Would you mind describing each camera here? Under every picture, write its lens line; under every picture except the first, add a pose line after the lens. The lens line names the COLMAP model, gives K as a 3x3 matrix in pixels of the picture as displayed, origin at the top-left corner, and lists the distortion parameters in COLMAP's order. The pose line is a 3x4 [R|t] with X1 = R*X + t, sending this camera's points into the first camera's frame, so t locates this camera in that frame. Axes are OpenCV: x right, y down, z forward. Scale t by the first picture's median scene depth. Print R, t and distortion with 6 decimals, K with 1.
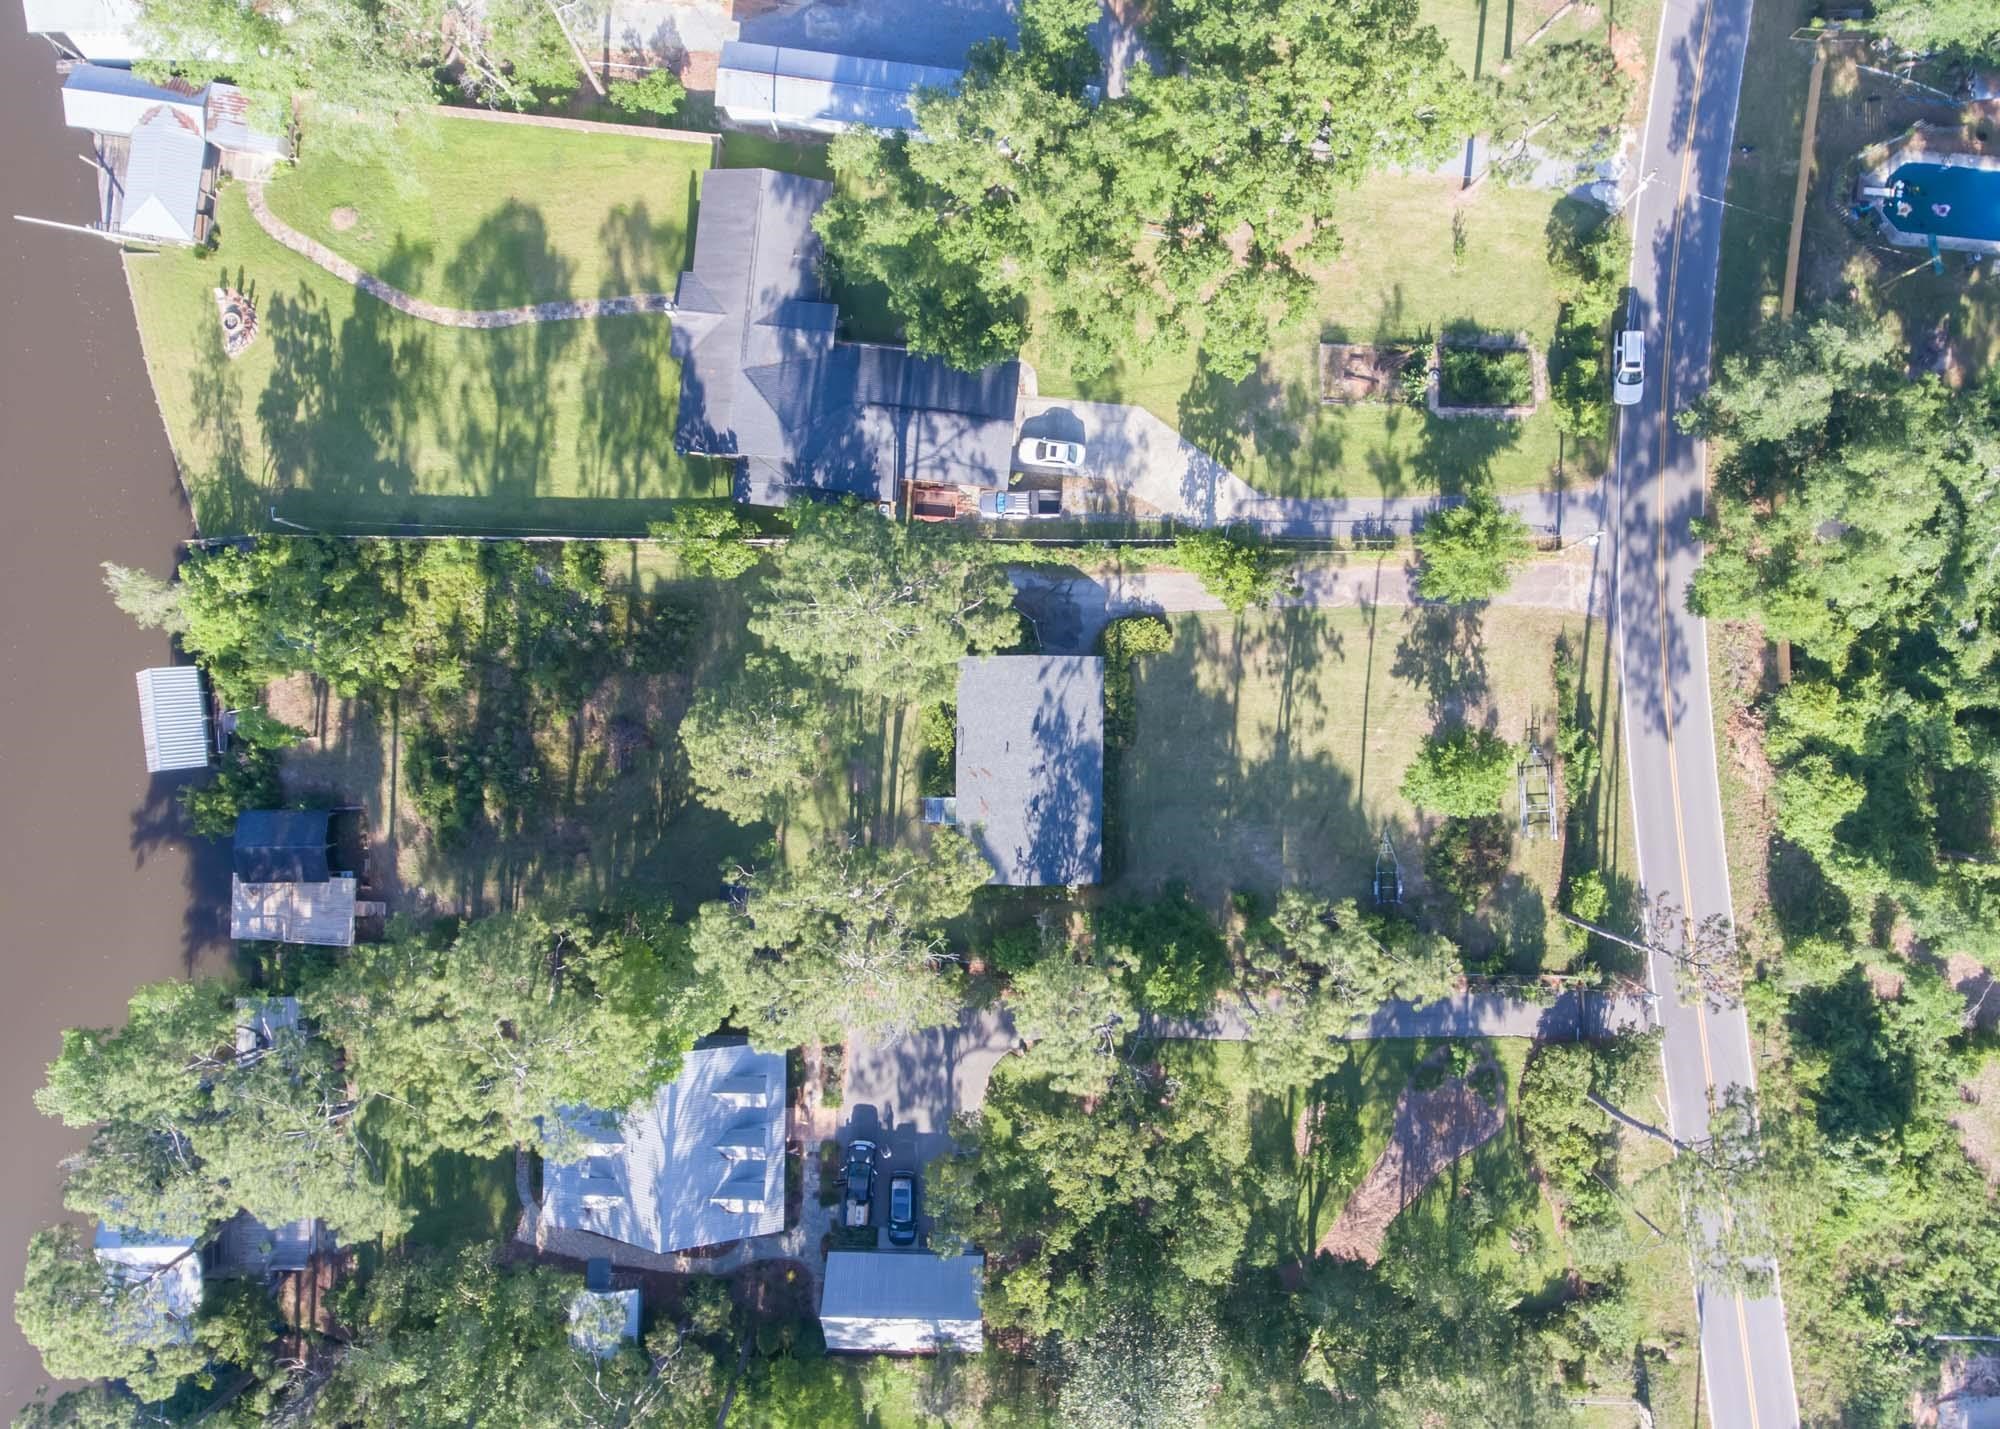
lens RADIAL K [[1479.0, 0, 887.7], [0, 1479.0, 701.1], [0, 0, 1]] dist [0.005852, 0.000642]
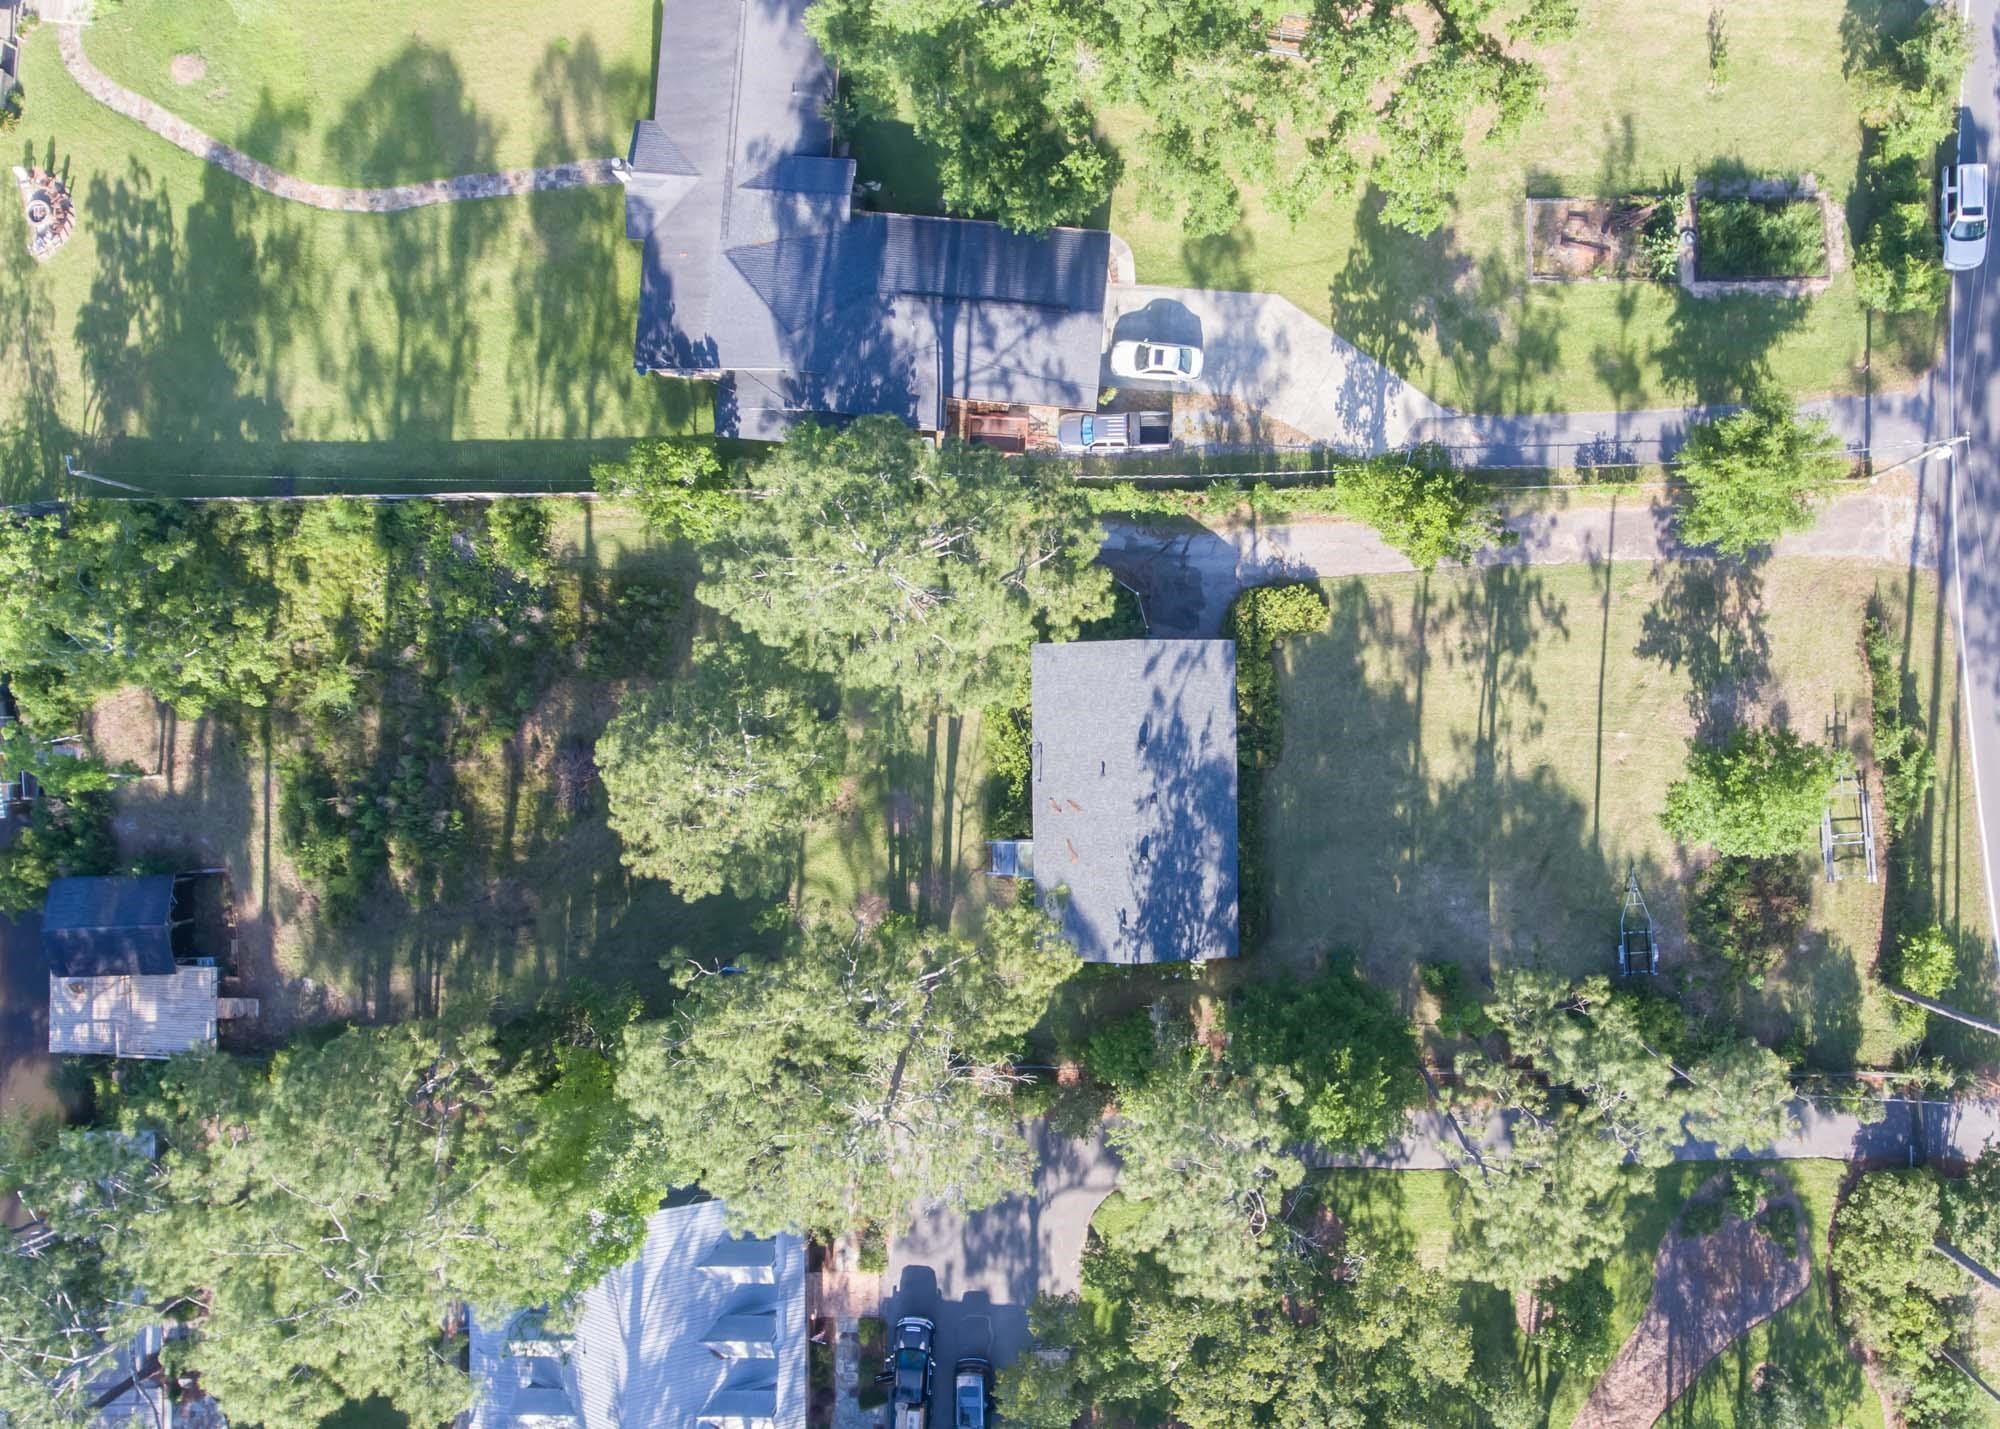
lens RADIAL K [[1488.1, 0, 1000.0], [0, 1488.1, 714.5], [0, 0, 1]] dist [-0.000529, 0.004164]
pose [[0.999770, -0.021442, -0.000216, 0.031245], [0.021442, 0.999766, -0.003027, 0.005648], [0.000281, 0.003021, 0.999995, 0.276093]]
